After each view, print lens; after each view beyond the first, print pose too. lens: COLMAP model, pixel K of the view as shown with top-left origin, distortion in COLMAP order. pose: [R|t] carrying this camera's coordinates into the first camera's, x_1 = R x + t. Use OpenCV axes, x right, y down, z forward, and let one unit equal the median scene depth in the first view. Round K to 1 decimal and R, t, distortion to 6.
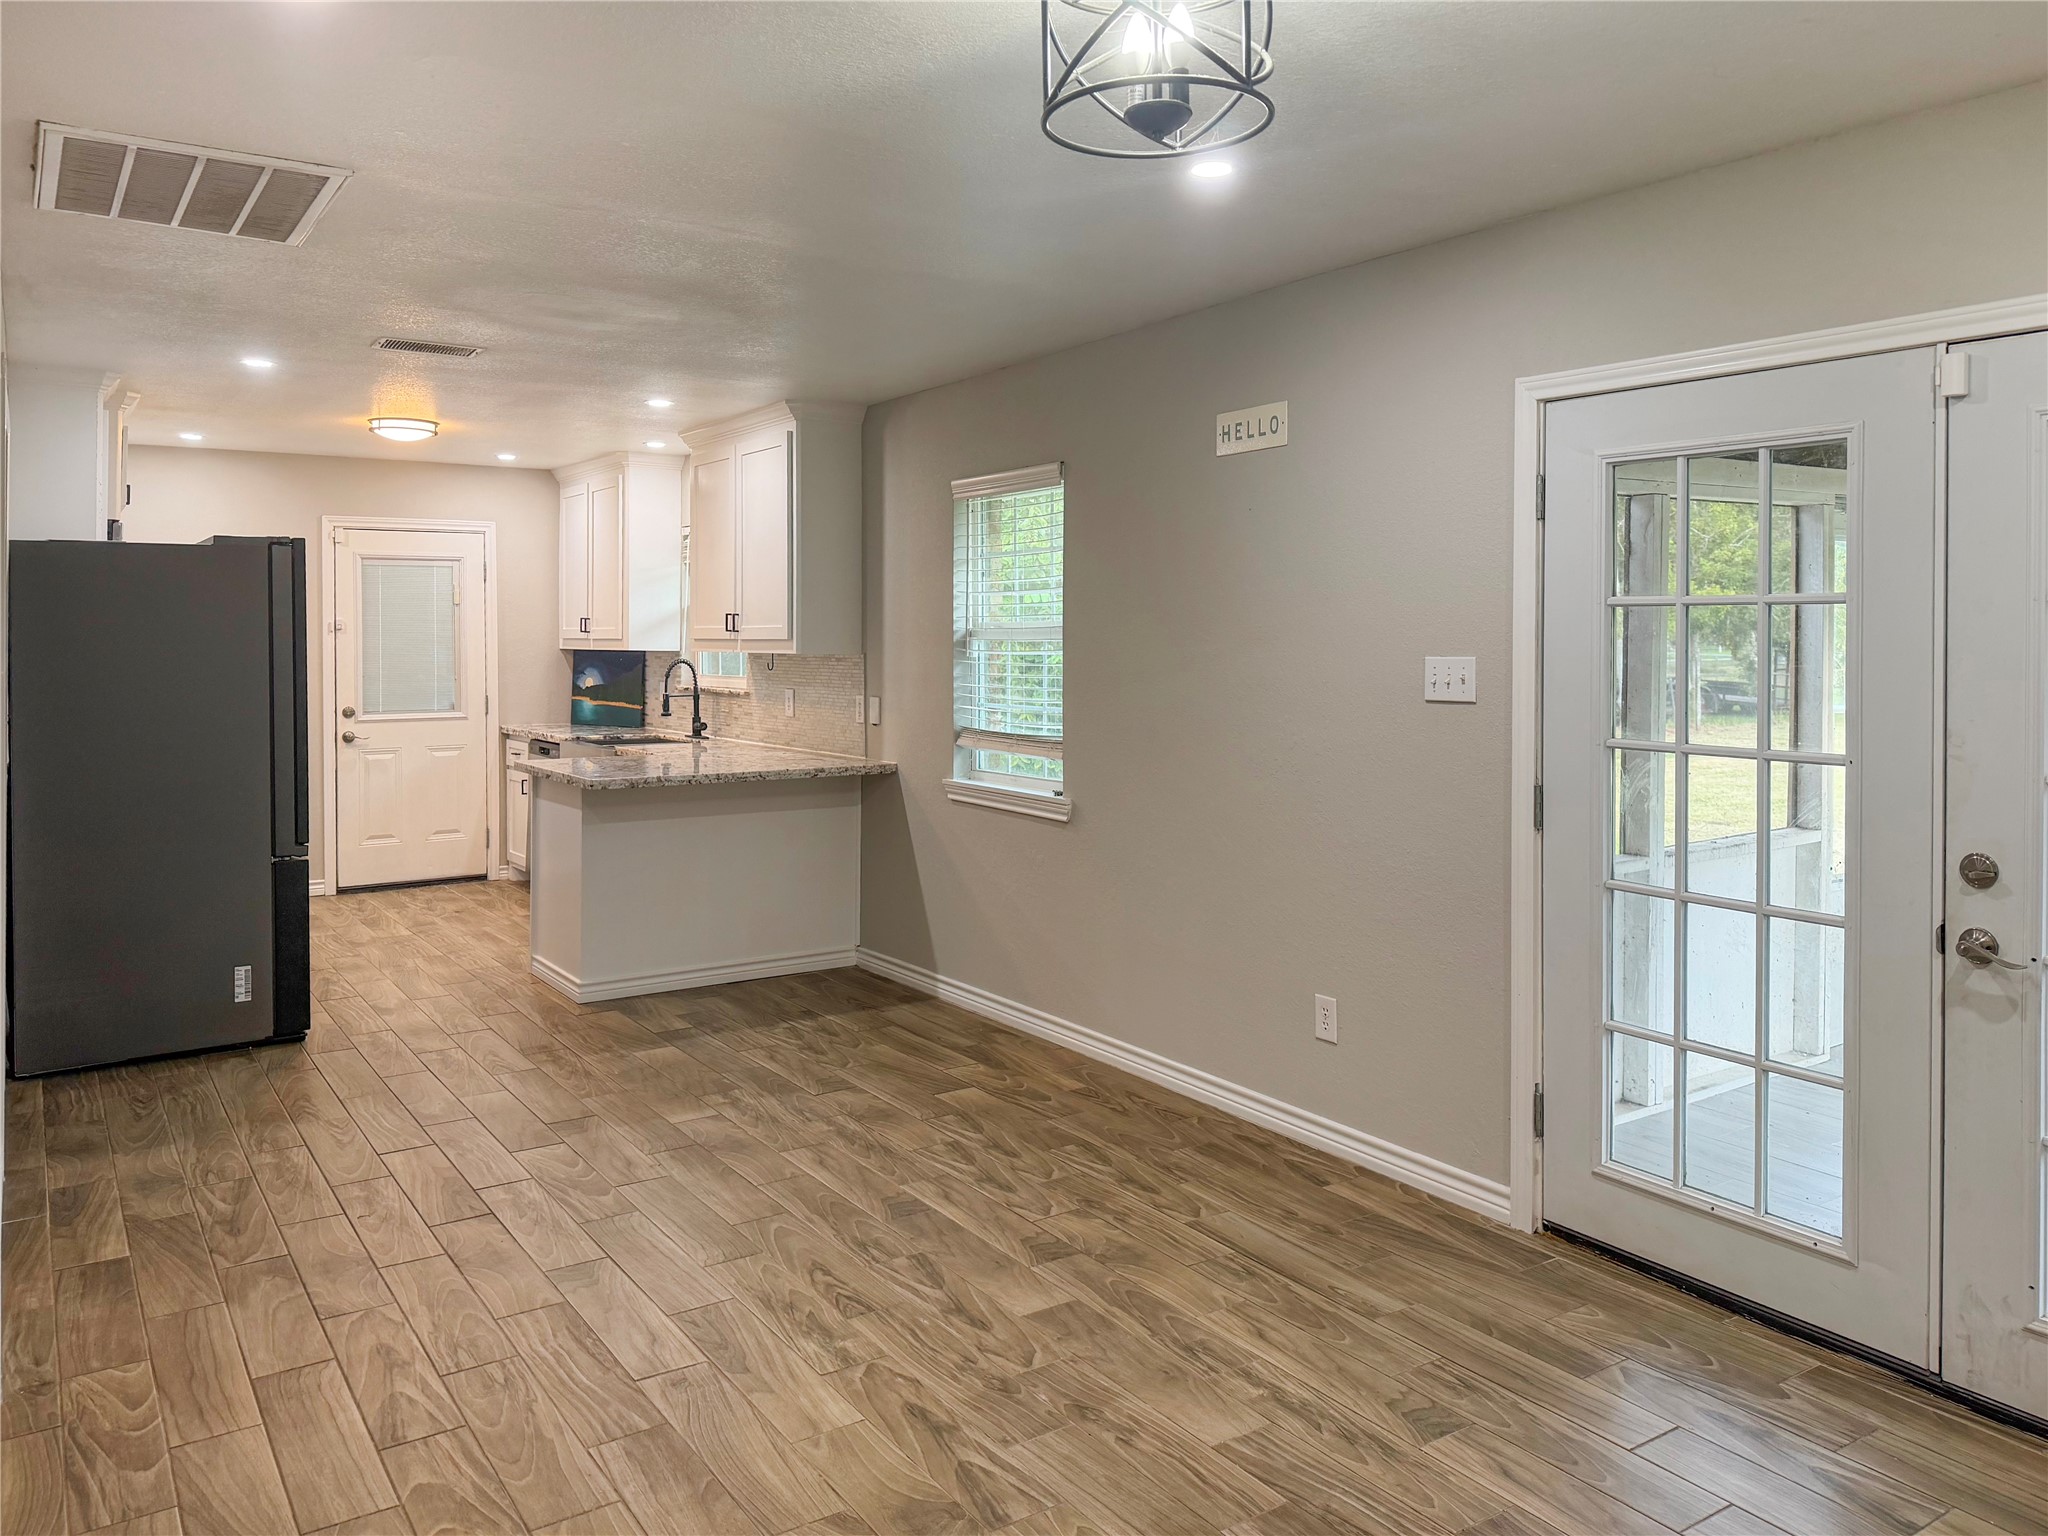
lens RADIAL K [[1527.7, 0, 1024.0], [0, 1527.7, 768.0], [0, 0, 1]] dist [0.000986, -0.008051]
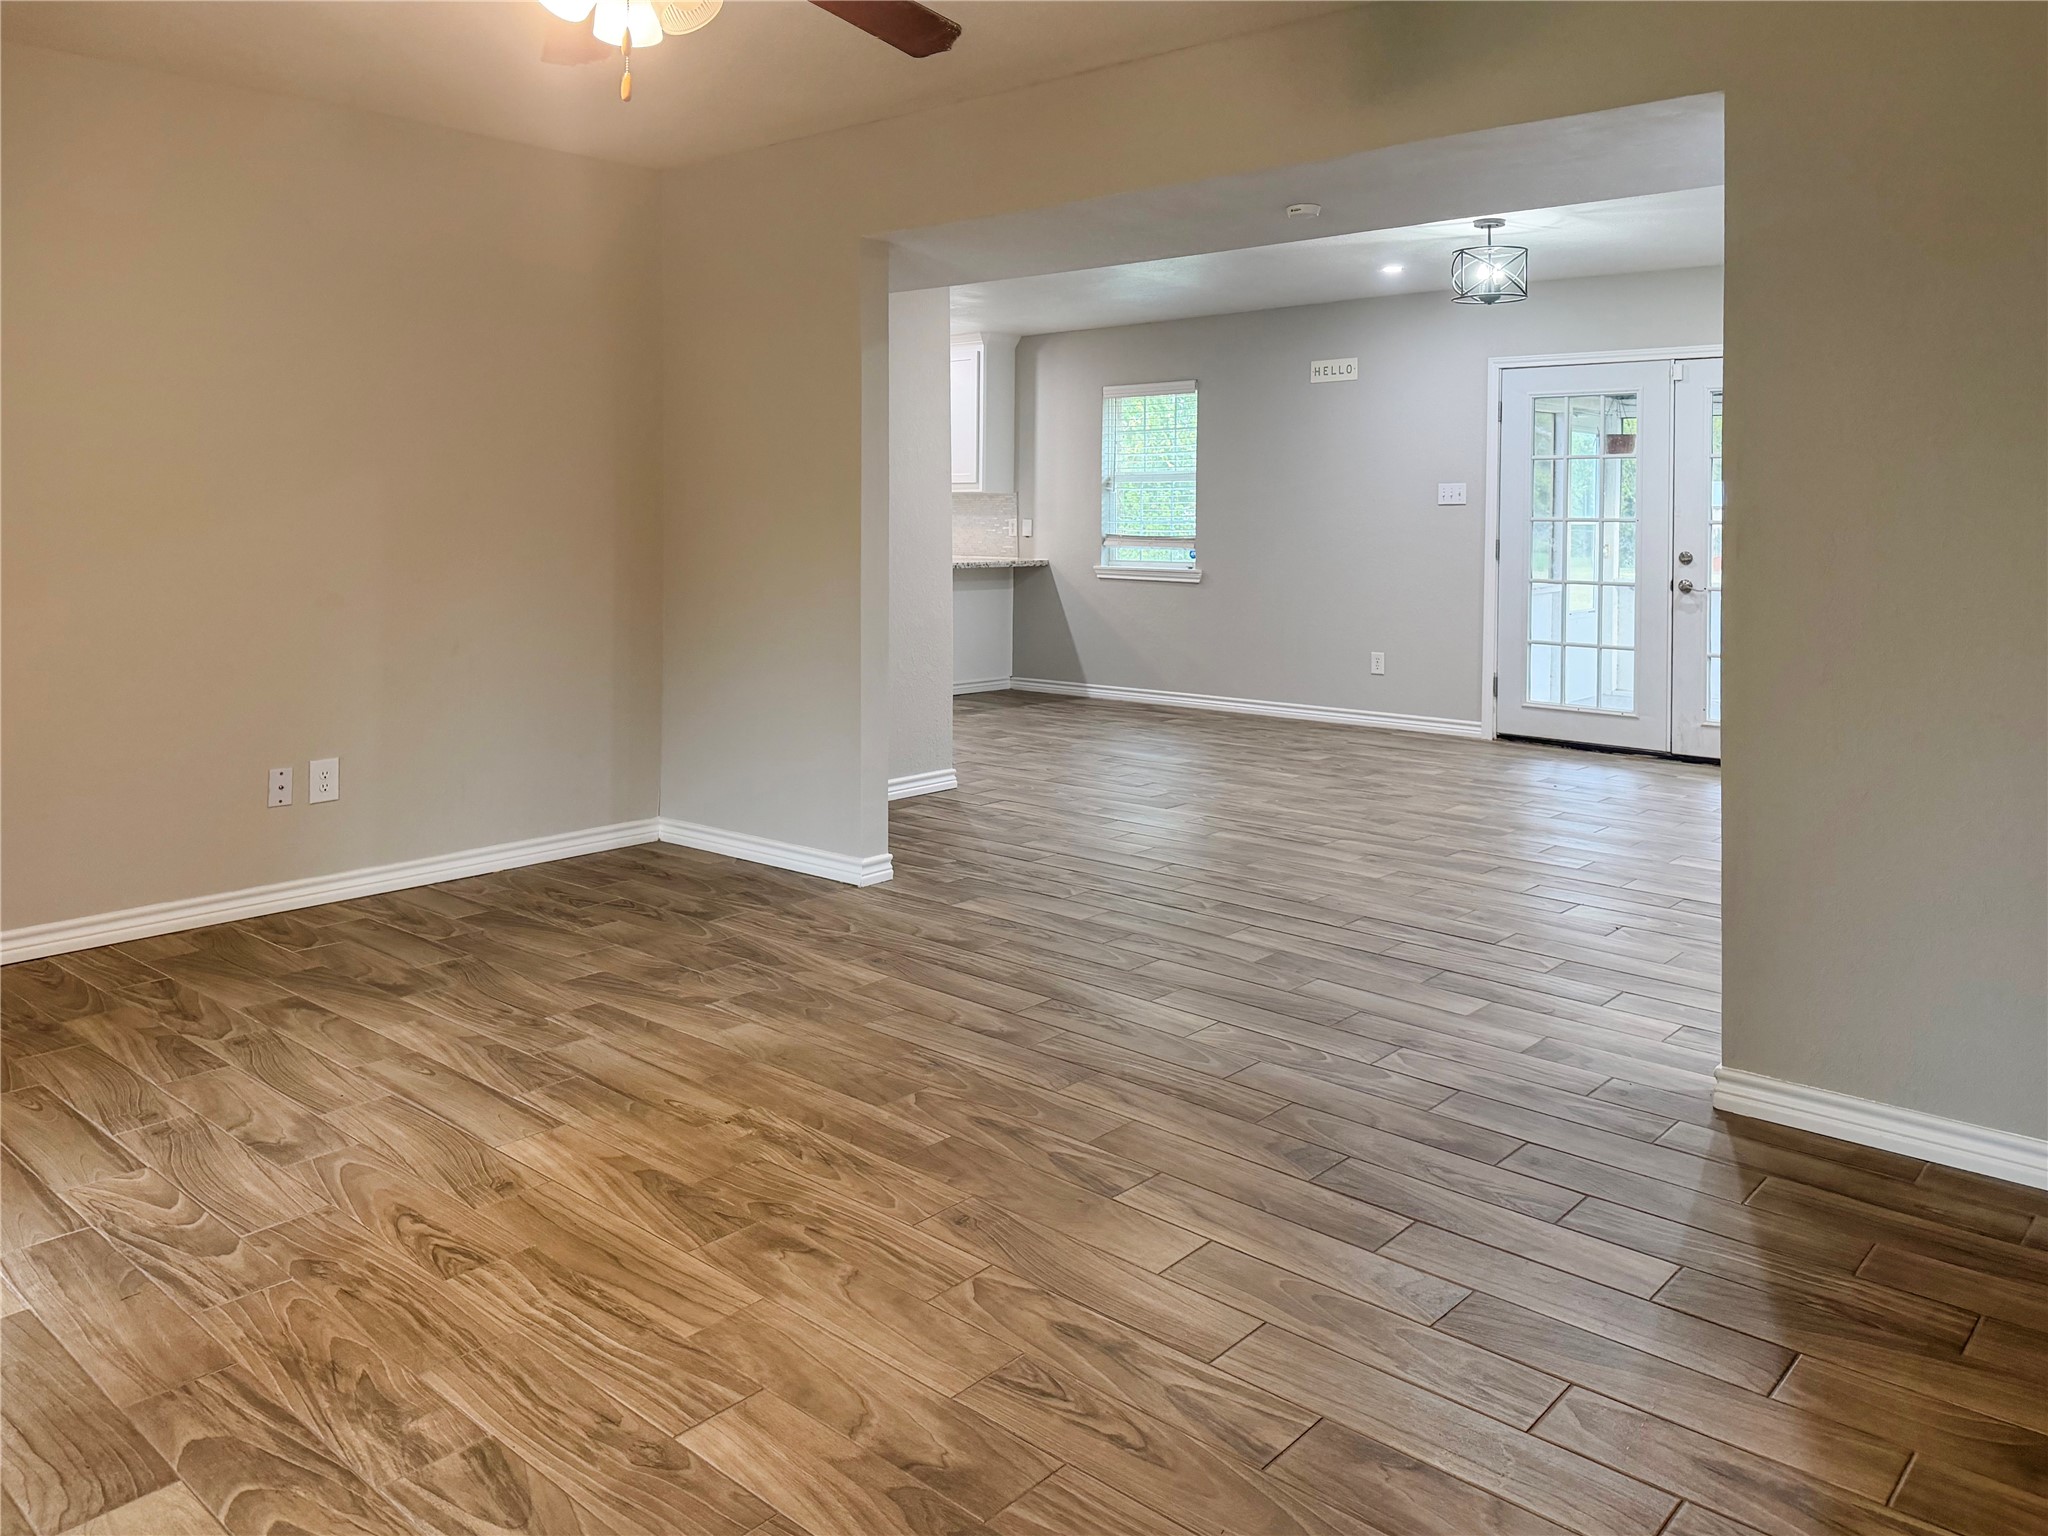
lens RADIAL K [[1527.7, 0, 1024.0], [0, 1527.7, 768.0], [0, 0, 1]] dist [0.000986, -0.008051]
pose [[0.965766, -0.049570, 0.254634, -0.617492], [0.027197, 0.995512, 0.090646, 0.081198], [-0.257985, -0.080617, 0.962780, -0.678367]]
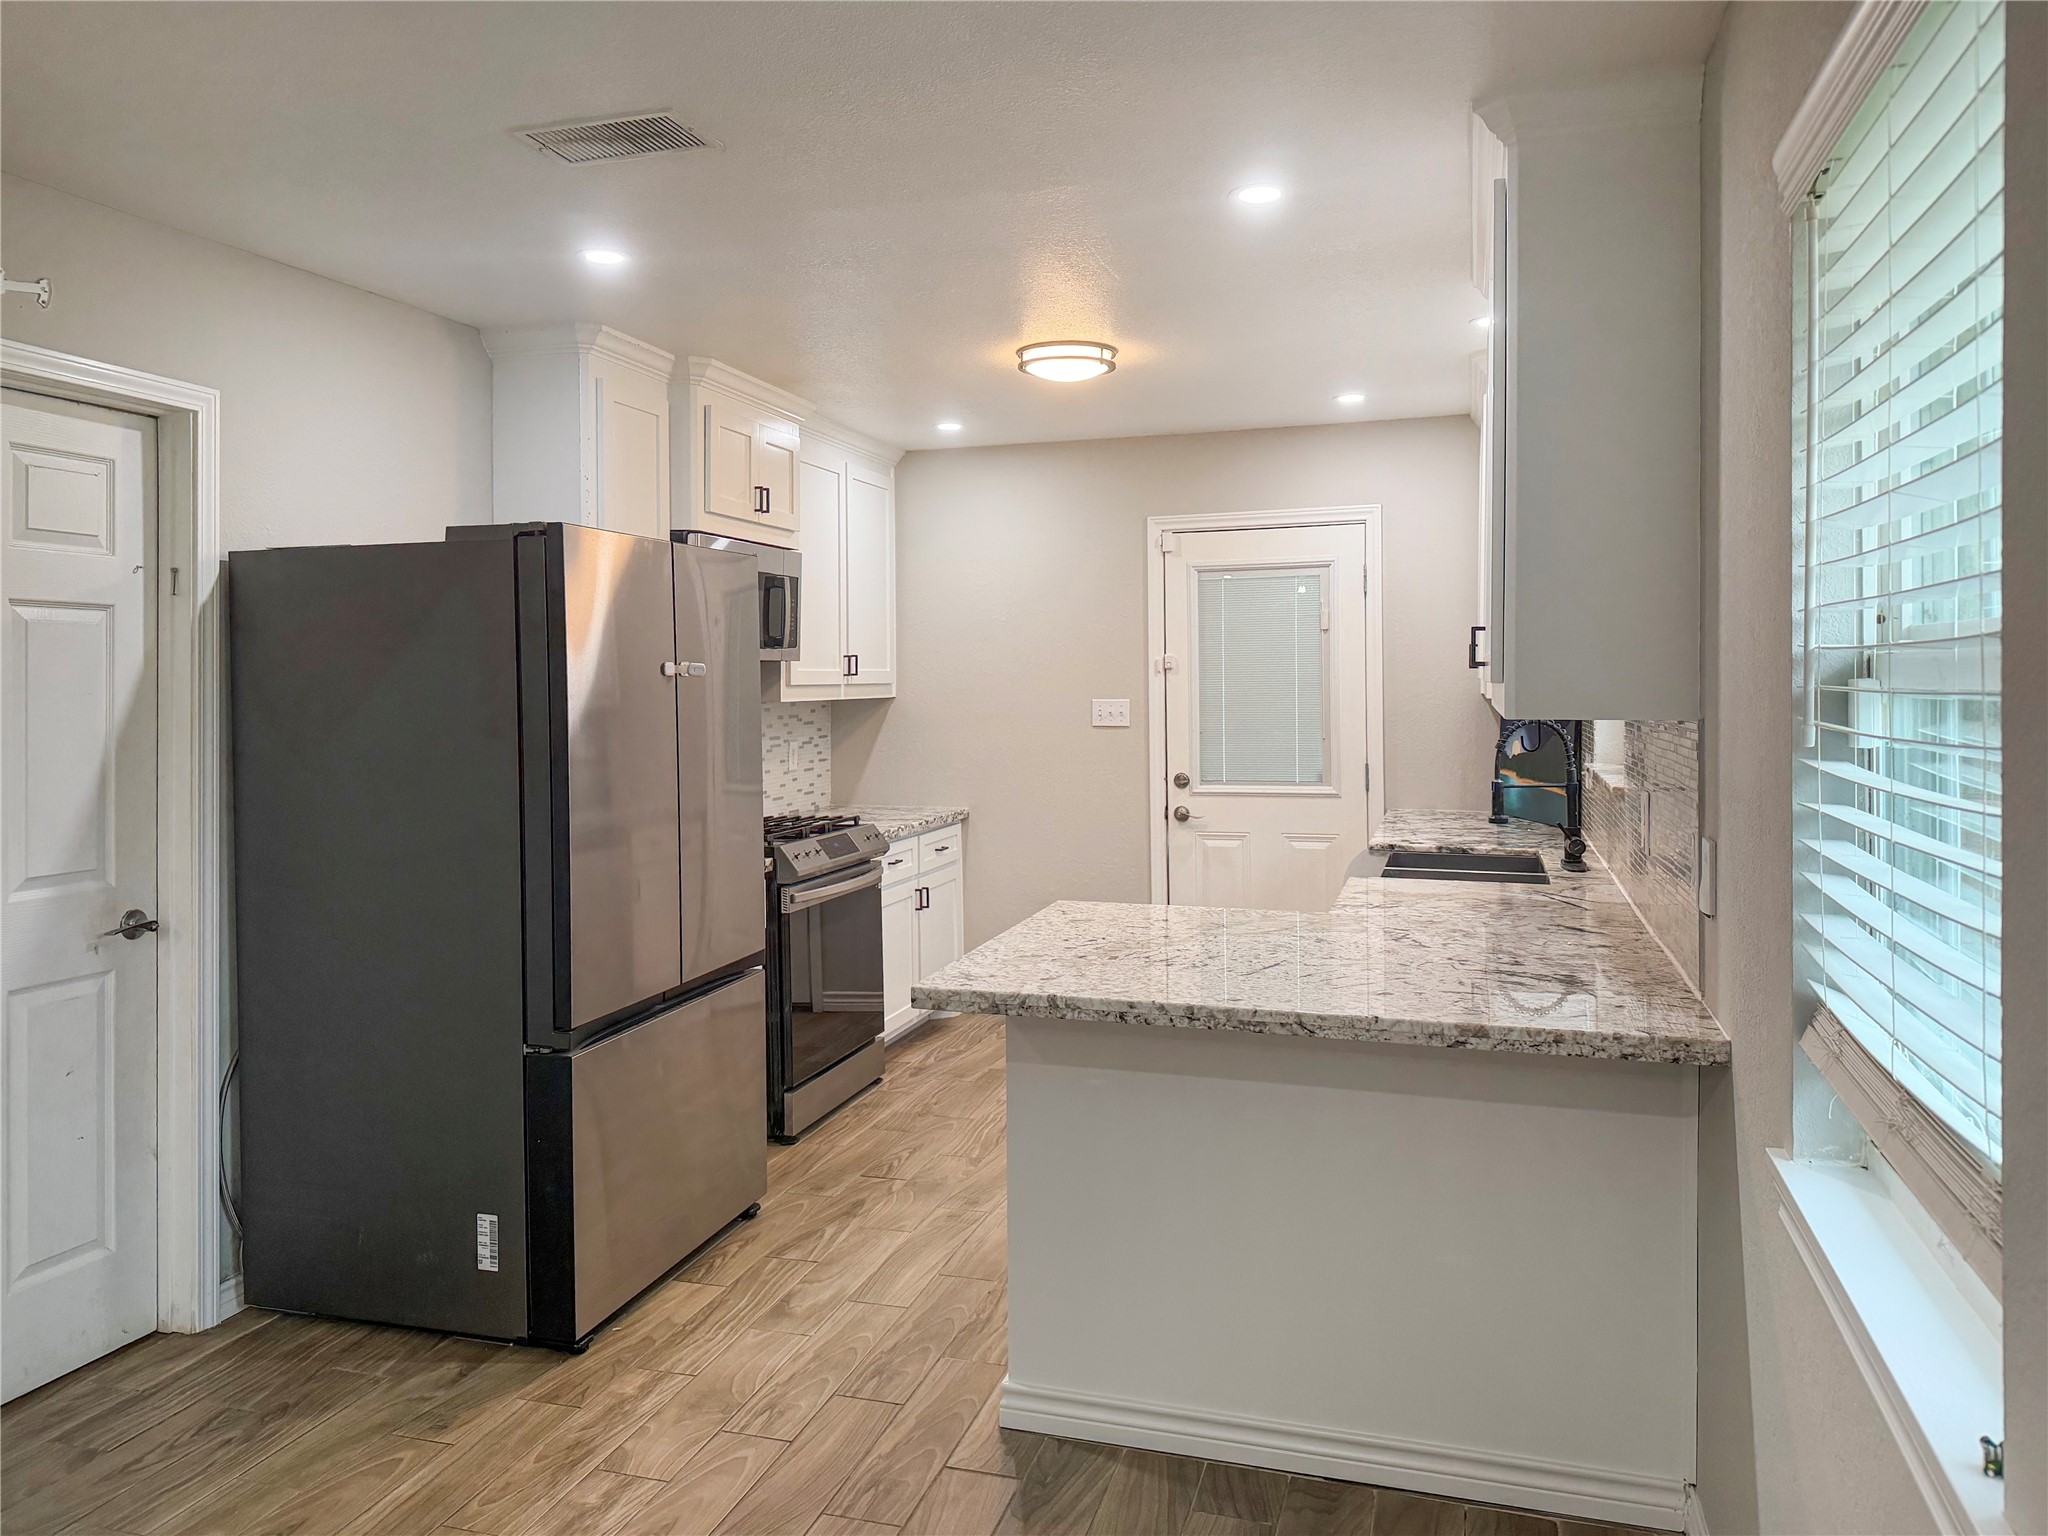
lens RADIAL K [[1462.6, 0, 1024.5], [0, 1462.6, 707.3], [0, 0, 1]] dist [0.040717, -0.001541]
pose [[0.629816, 0.009904, -0.776682, 0.088112], [-0.057264, 0.997790, -0.033712, -0.065615], [0.774631, 0.065708, 0.628991, 0.746033]]
